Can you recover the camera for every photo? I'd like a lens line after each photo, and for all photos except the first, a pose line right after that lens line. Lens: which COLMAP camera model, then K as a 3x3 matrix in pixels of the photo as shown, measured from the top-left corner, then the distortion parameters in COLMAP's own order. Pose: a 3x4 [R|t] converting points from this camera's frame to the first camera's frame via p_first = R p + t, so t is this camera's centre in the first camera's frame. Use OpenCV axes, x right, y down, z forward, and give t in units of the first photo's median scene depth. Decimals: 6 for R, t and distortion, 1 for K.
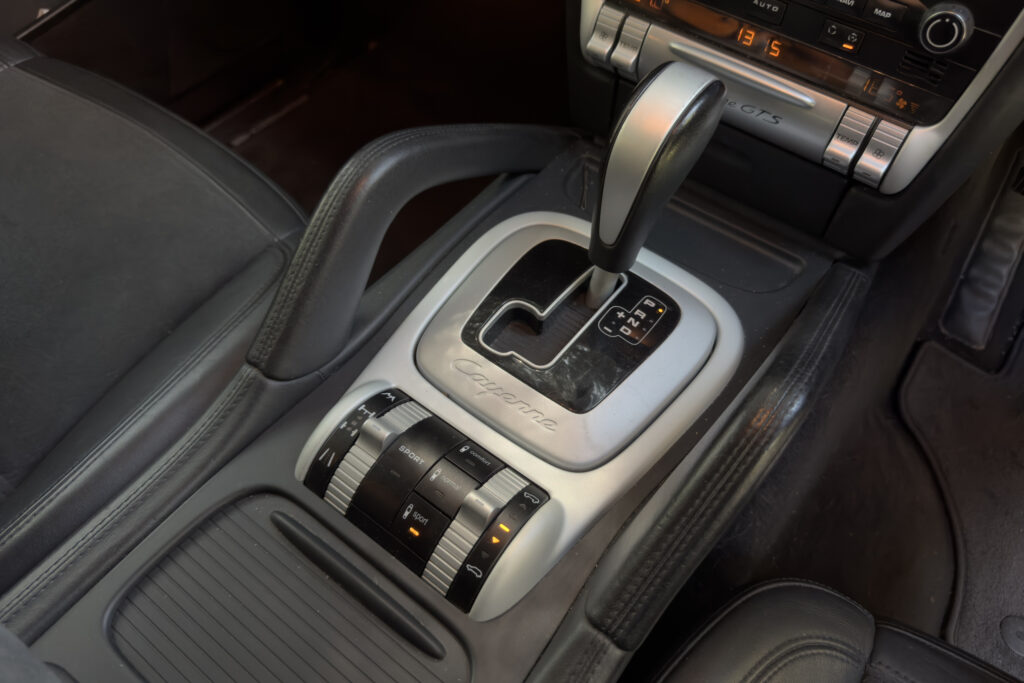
lens RADIAL K [[731.1, 0, 516.0], [0, 731.1, 345.6], [0, 0, 1]] dist [0.059287, -0.104079]
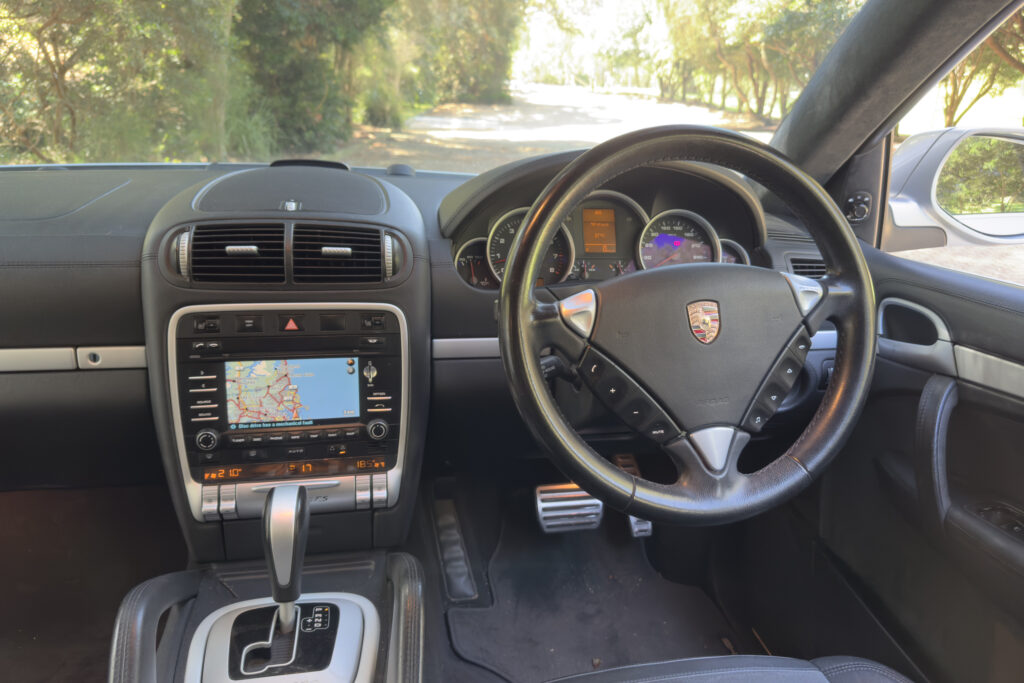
lens RADIAL K [[731.1, 0, 527.8], [0, 731.1, 336.4], [0, 0, 1]] dist [0.059287, -0.104079]
pose [[0.650022, -0.215553, 0.728703, -0.632121], [0.602226, 0.730954, -0.320983, 0.329976], [-0.463459, 0.647490, 0.604948, -0.702970]]
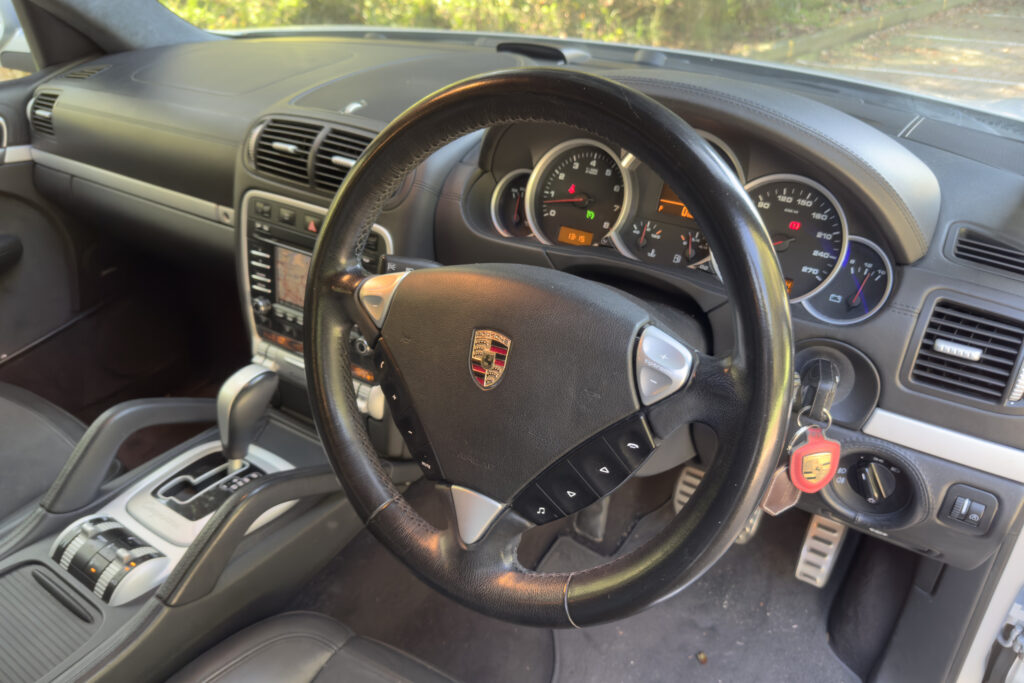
lens RADIAL K [[731.1, 0, 516.9], [0, 731.1, 360.1], [0, 0, 1]] dist [0.059287, -0.104079]
pose [[0.998672, -0.039751, 0.032763, 0.860176], [0.049458, 0.917761, -0.394041, 0.491754], [-0.014405, 0.395138, 0.918509, -1.007711]]
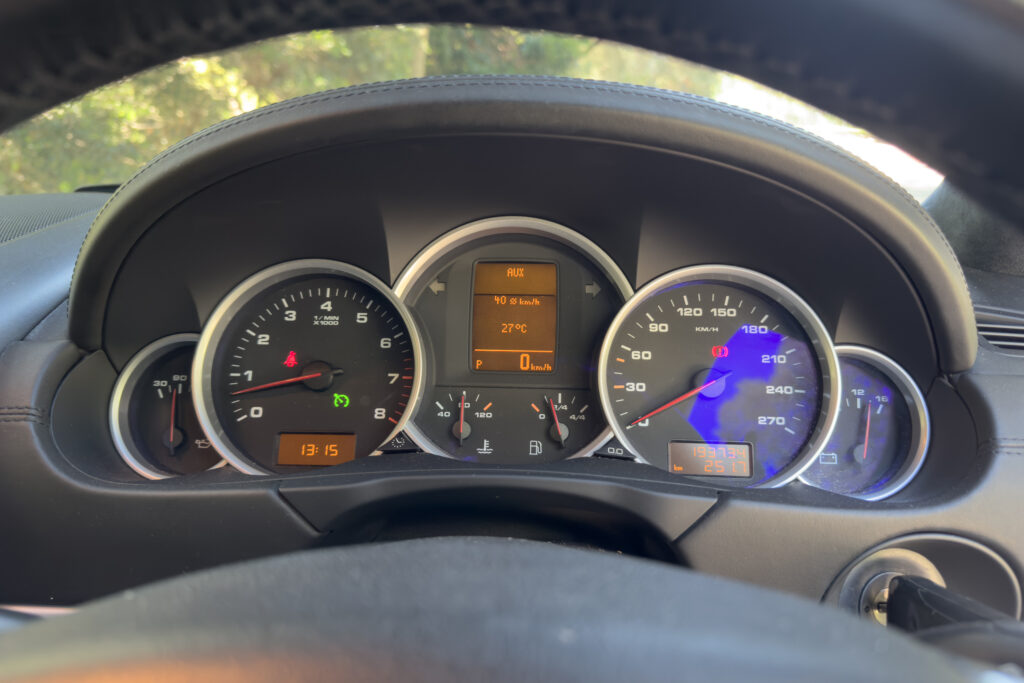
lens RADIAL K [[731.1, 0, 527.3], [0, 731.1, 332.4], [0, 0, 1]] dist [0.059287, -0.104079]
pose [[0.827865, -0.145092, 0.541838, 0.821499], [0.464546, 0.718741, -0.517309, -0.025729], [-0.314384, 0.679970, 0.662422, -0.219963]]
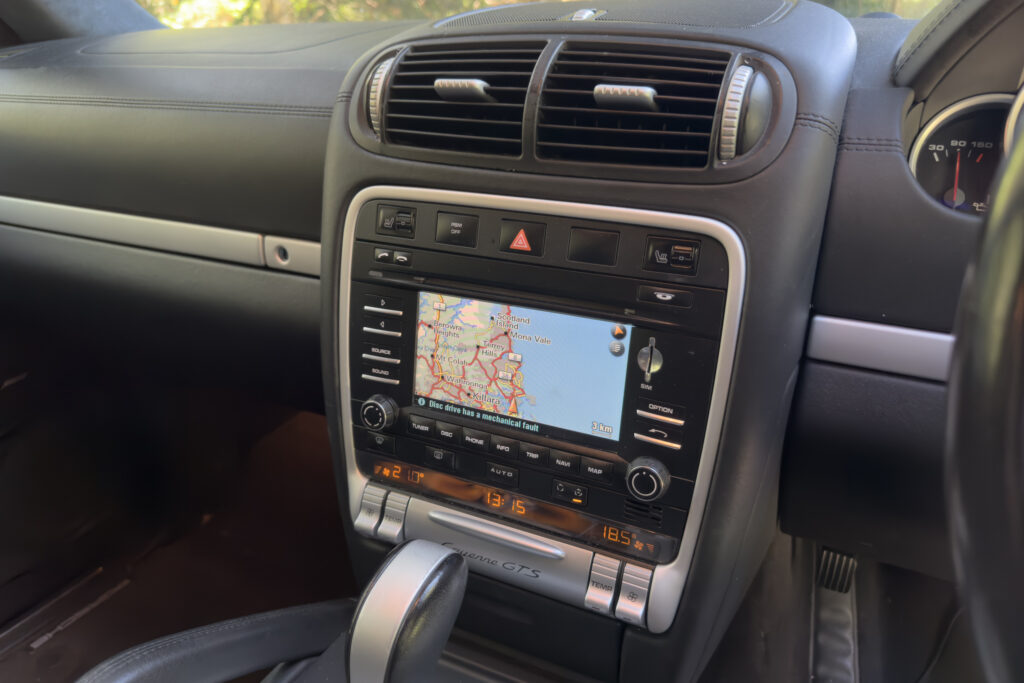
lens RADIAL K [[731.1, 0, 514.8], [0, 731.1, 336.5], [0, 0, 1]] dist [0.059287, -0.104079]
pose [[0.980856, -0.088683, 0.173367, 0.181224], [0.167977, 0.835693, -0.522877, -0.053694], [-0.098512, 0.541989, 0.834592, -0.030398]]
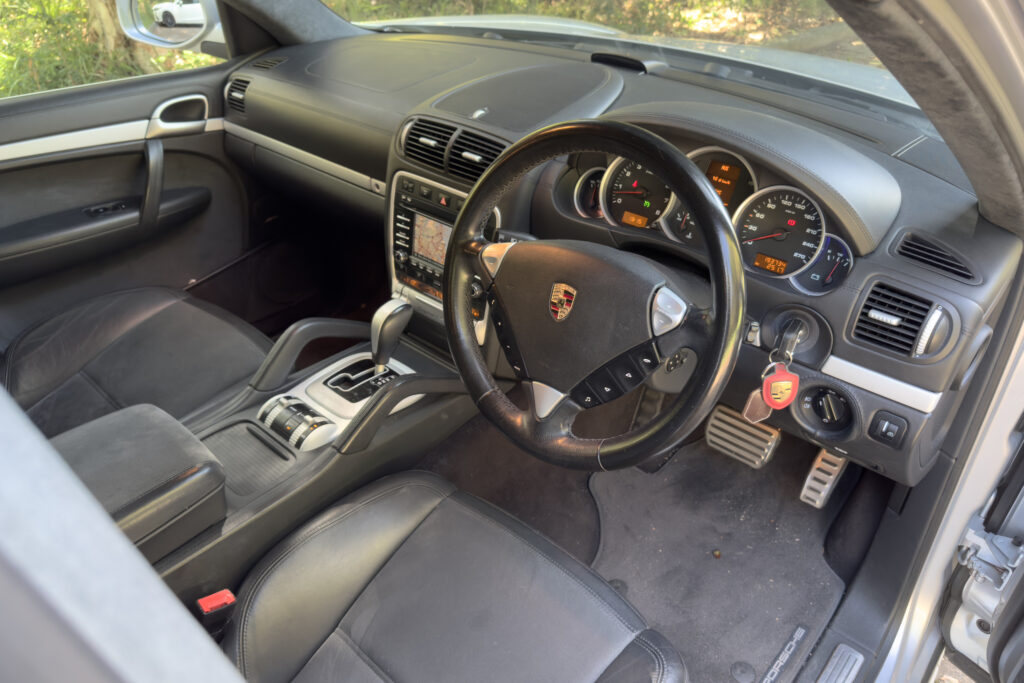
lens RADIAL K [[731.1, 0, 505.8], [0, 731.1, 349.0], [0, 0, 1]] dist [0.059287, -0.104079]
pose [[0.995095, 0.033956, -0.092910, 0.889712], [-0.064658, 0.934094, -0.351124, 0.812942], [0.074864, 0.355409, 0.931708, -1.657421]]
